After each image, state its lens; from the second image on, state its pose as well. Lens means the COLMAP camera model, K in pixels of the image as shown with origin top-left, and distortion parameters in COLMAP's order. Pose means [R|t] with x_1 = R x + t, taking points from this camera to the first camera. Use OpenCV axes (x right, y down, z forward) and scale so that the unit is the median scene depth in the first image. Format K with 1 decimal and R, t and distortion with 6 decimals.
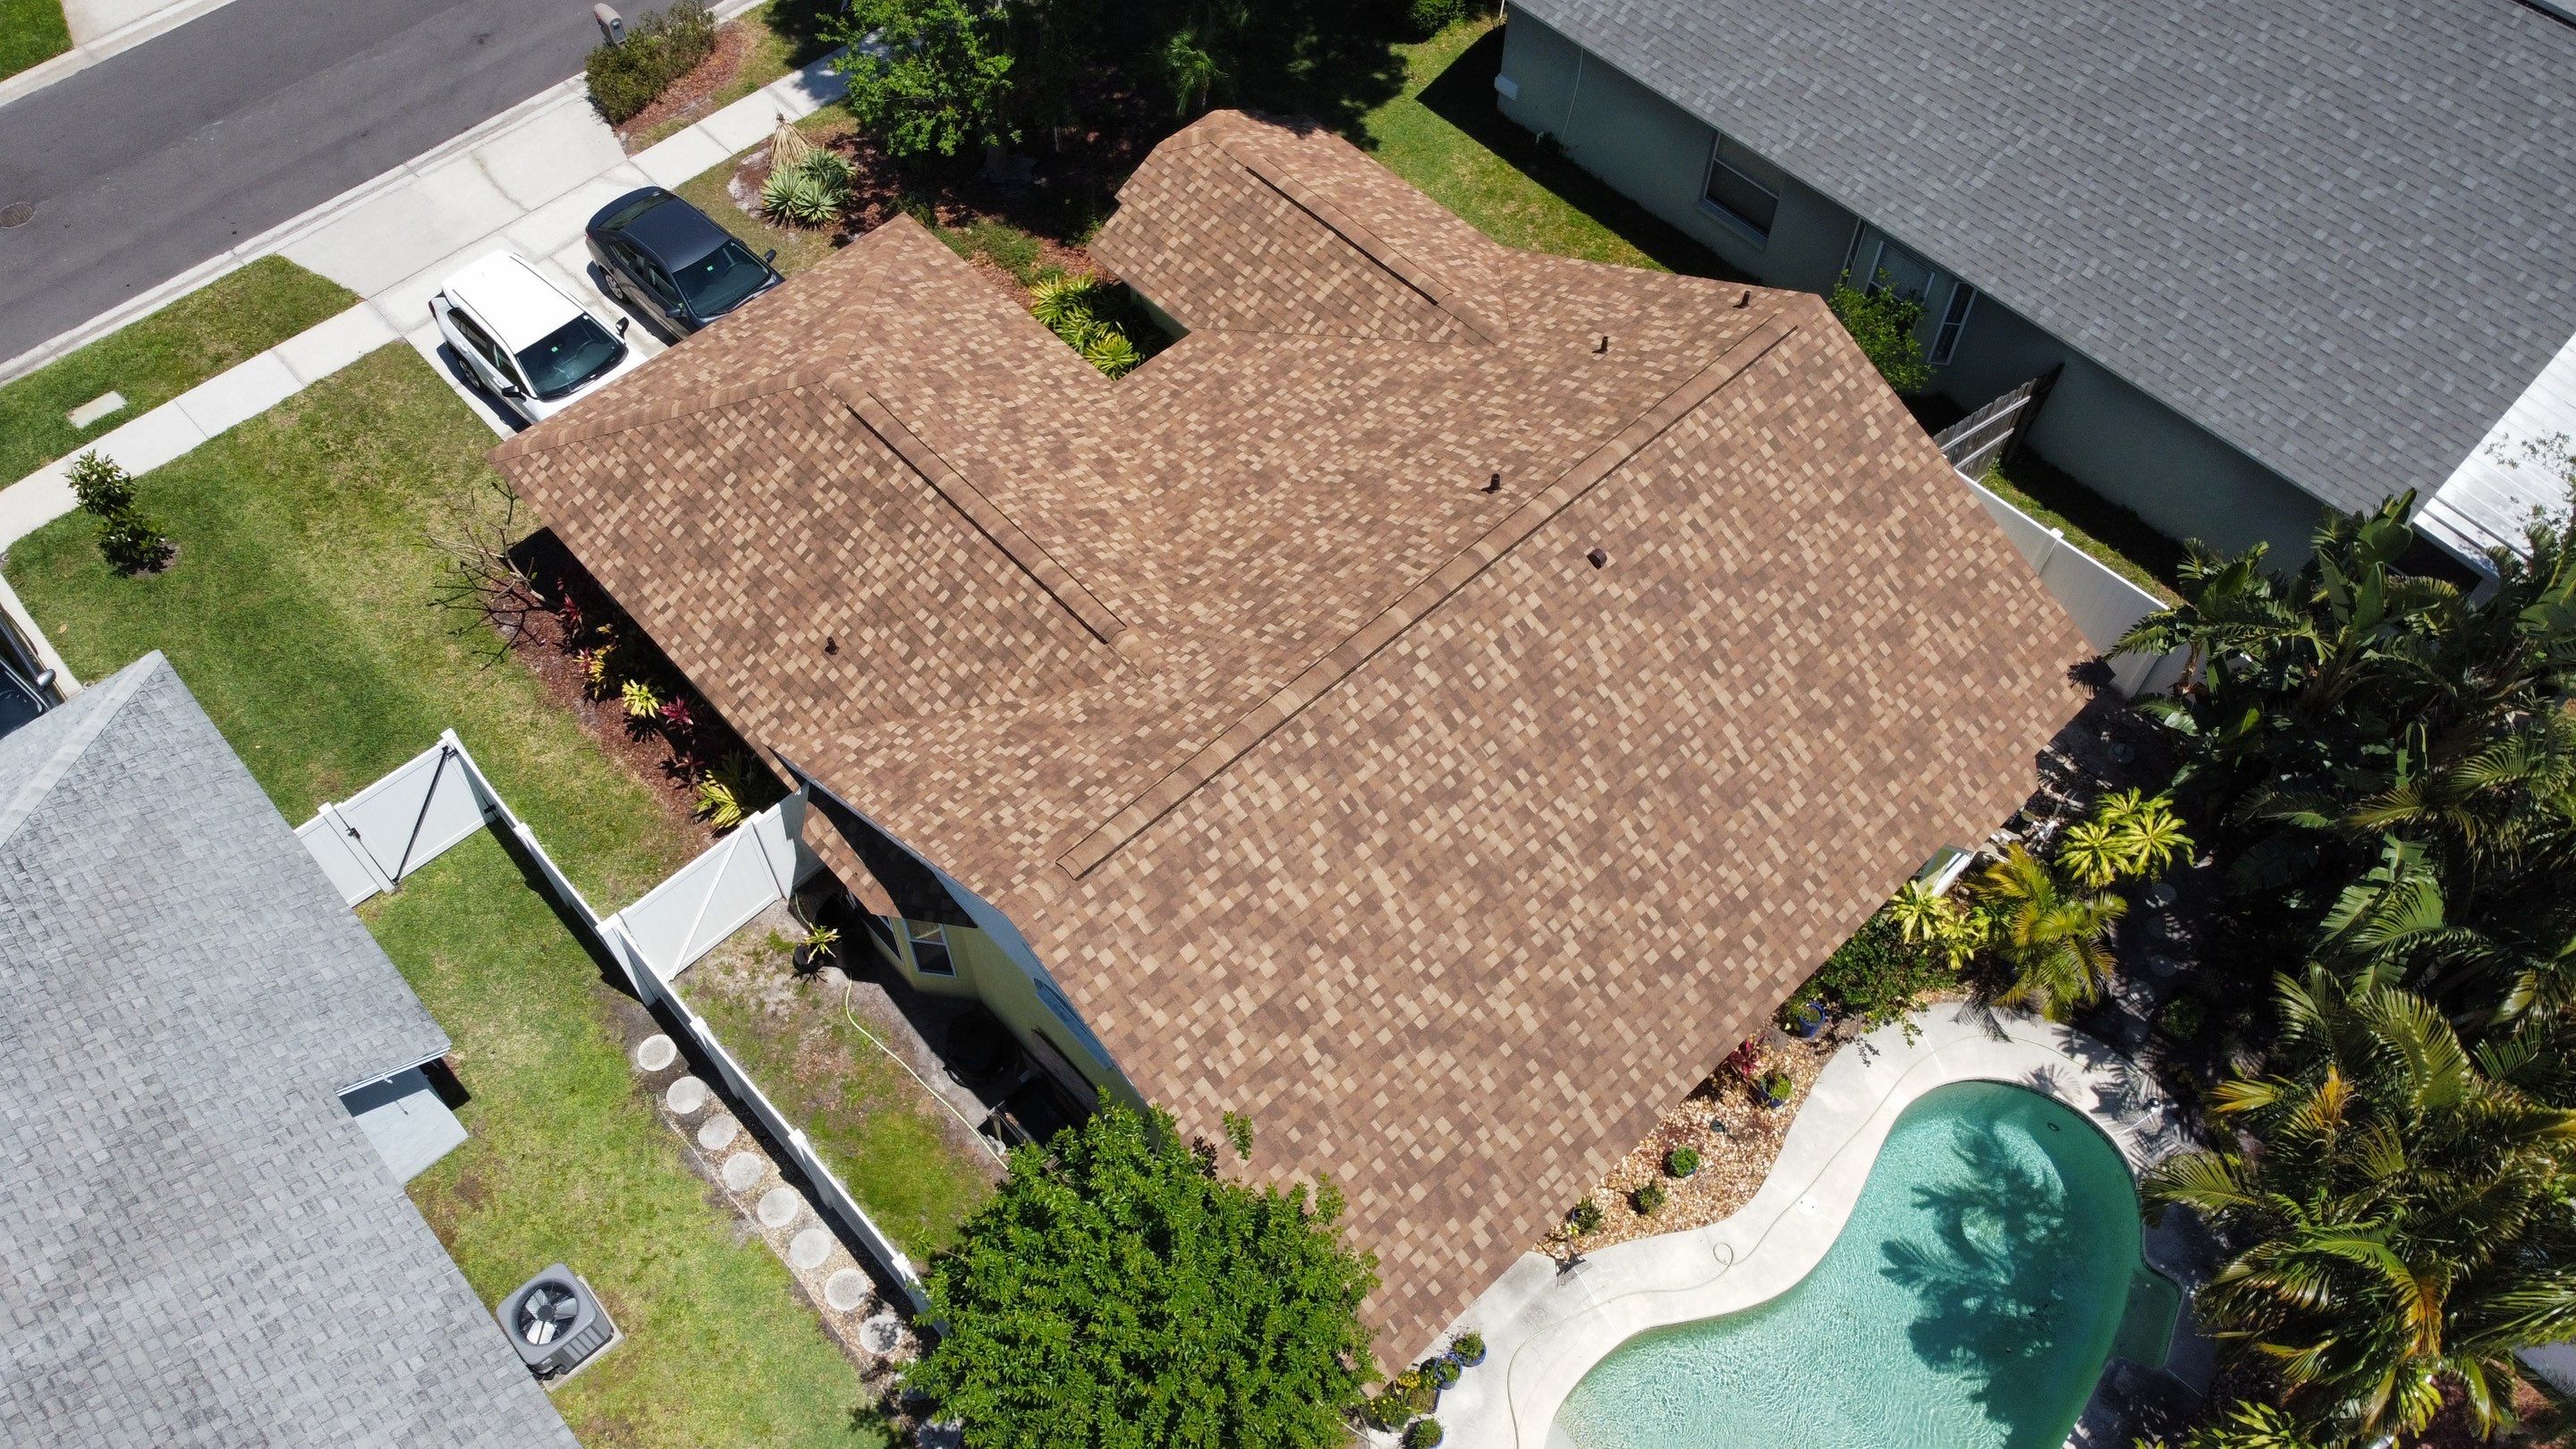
lens RADIAL K [[1980.2, 0, 1251.6], [0, 1980.2, 669.8], [0, 0, 1]] dist [0.014610, -0.049022]
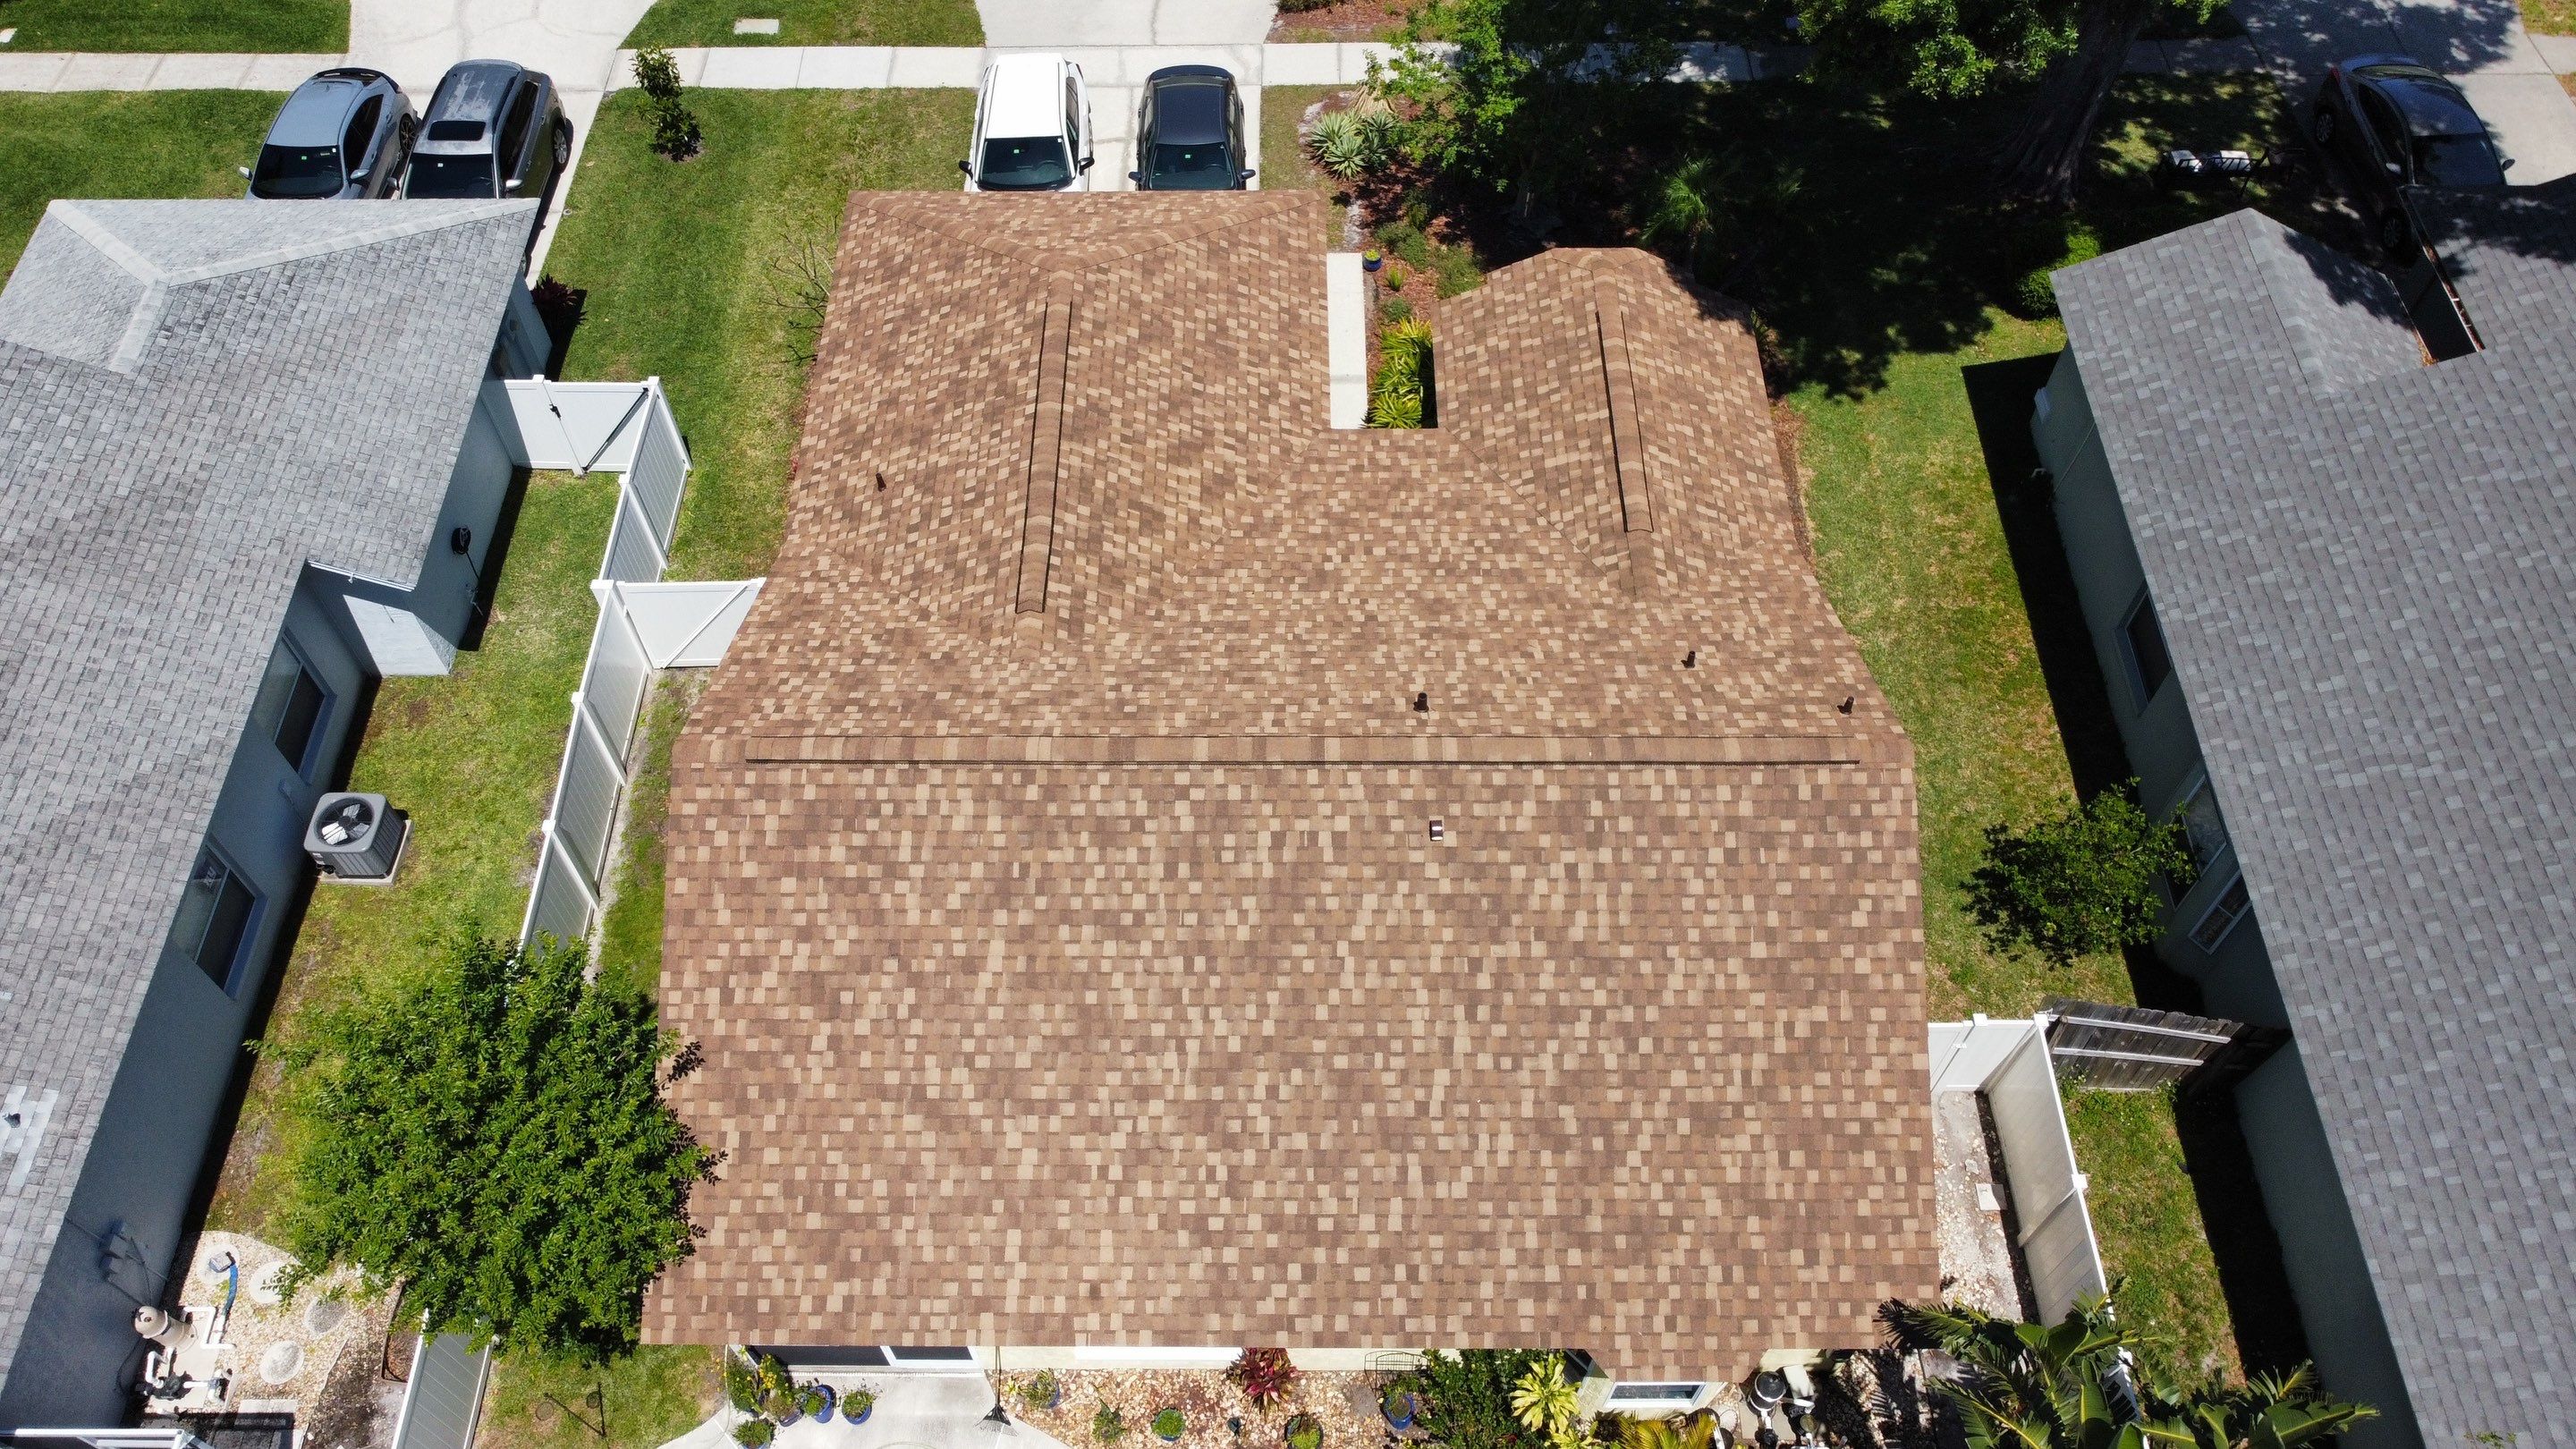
lens RADIAL K [[1980.2, 0, 1249.2], [0, 1980.2, 675.5], [0, 0, 1]] dist [0.014610, -0.049022]
pose [[0.732335, 0.554304, -0.395516, 0.414084], [-0.550276, 0.823874, 0.135747, -0.182553], [0.401100, 0.118230, 0.908372, 0.138360]]
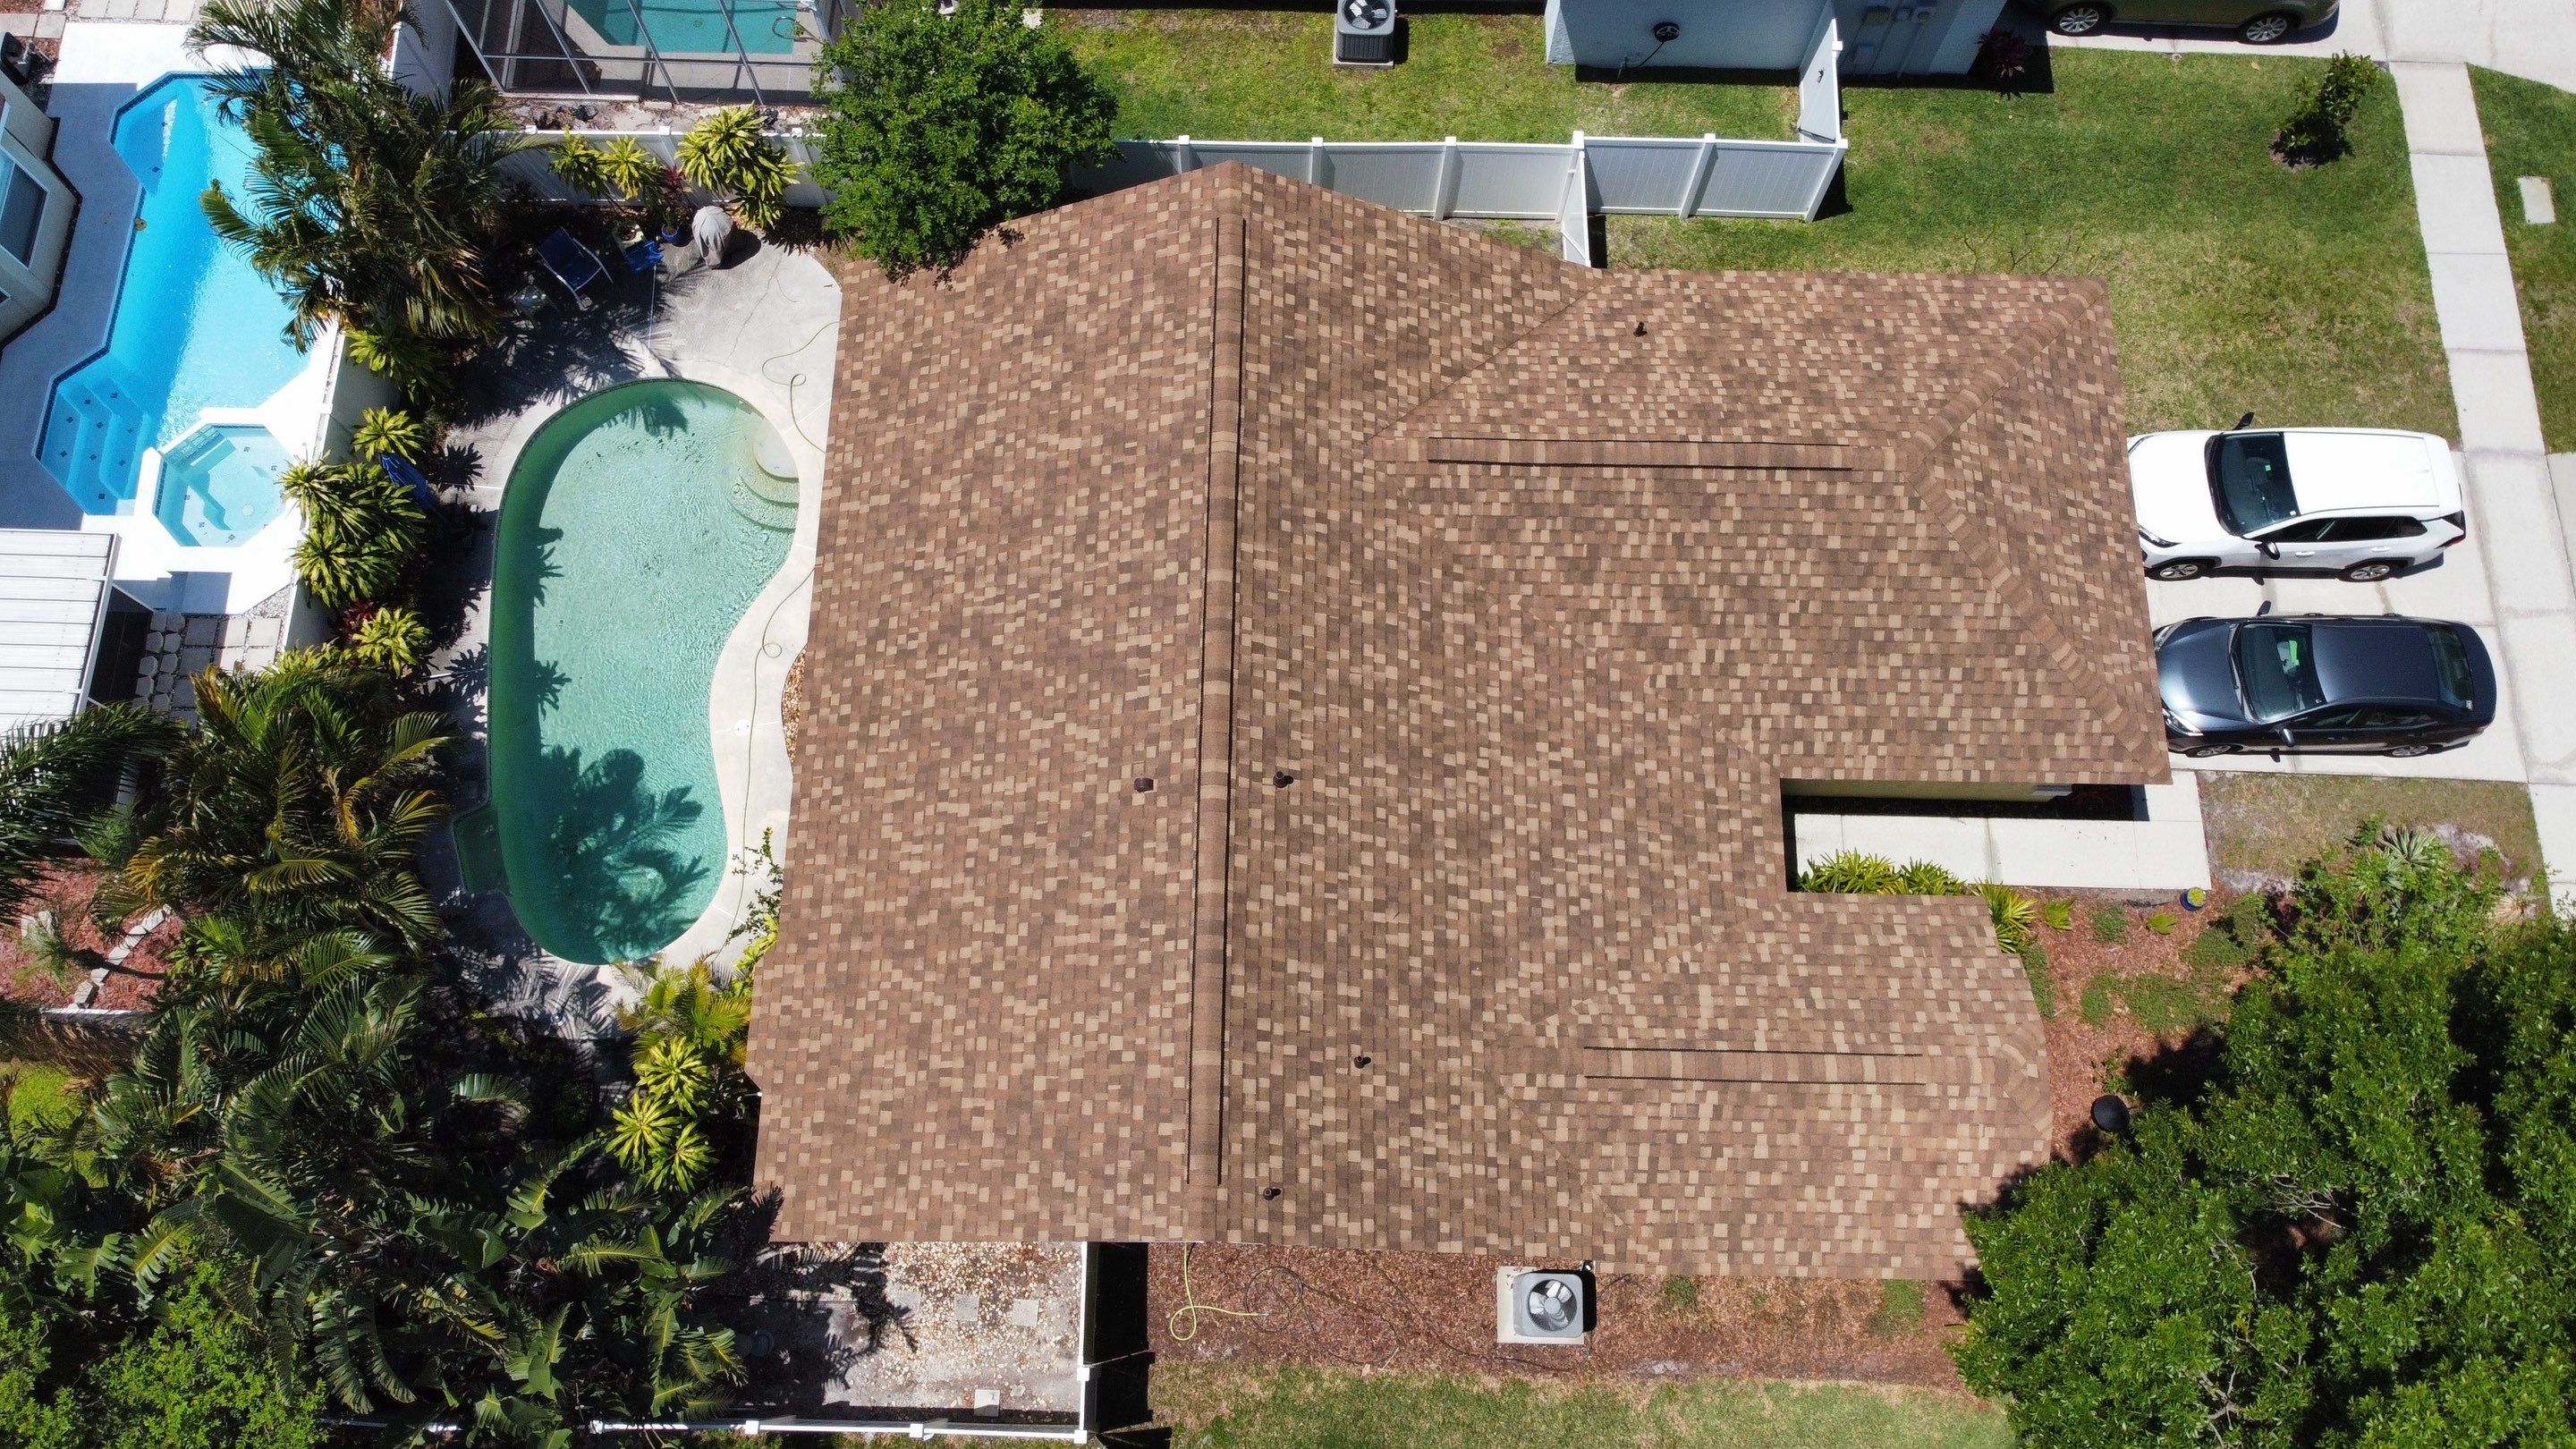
lens RADIAL K [[1980.2, 0, 1249.9], [0, 1980.2, 678.6], [0, 0, 1]] dist [0.014610, -0.049022]
pose [[-0.691156, 0.689837, -0.215471, 0.302778], [-0.575240, -0.344625, 0.741844, -0.770223], [0.437495, 0.636678, 0.635012, 0.354014]]
